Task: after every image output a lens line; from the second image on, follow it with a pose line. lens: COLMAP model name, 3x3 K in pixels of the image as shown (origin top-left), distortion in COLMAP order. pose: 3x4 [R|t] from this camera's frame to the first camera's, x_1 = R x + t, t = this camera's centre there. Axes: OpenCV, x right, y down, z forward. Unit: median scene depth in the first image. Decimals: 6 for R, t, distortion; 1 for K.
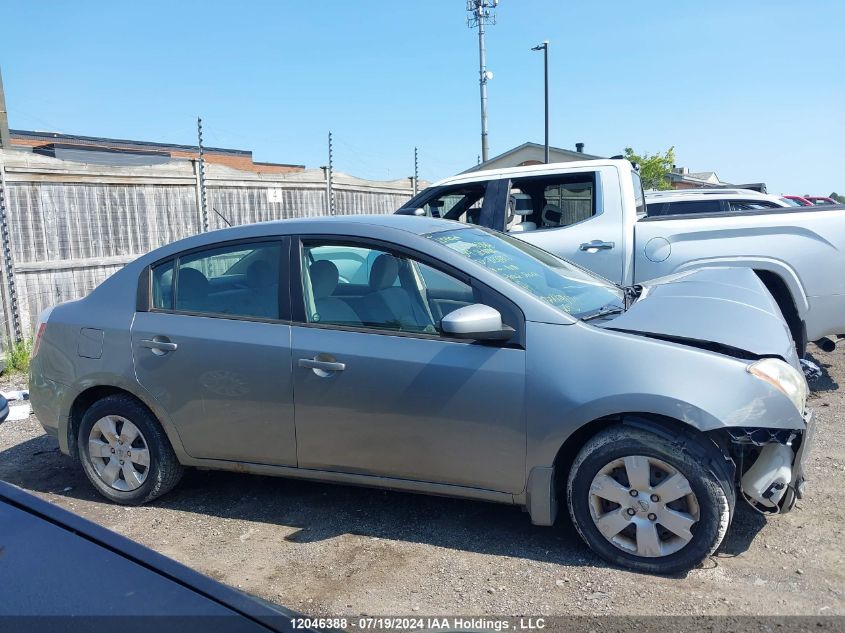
lens RADIAL K [[681.5, 0, 425.0], [0, 681.5, 318.8], [0, 0, 1]] dist [0.016307, -0.005261]
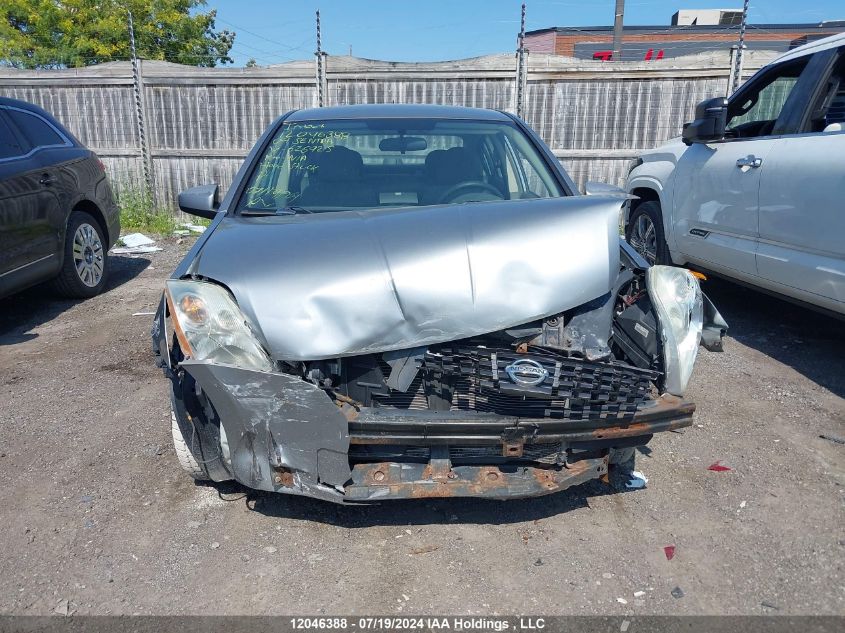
lens RADIAL K [[681.5, 0, 424.5], [0, 681.5, 314.2], [0, 0, 1]] dist [0.016307, -0.005261]
pose [[0.390116, 0.271001, -0.879982, 0.446698], [-0.150221, 0.961634, 0.229550, -0.045292], [0.908429, 0.042641, 0.415859, 0.302268]]
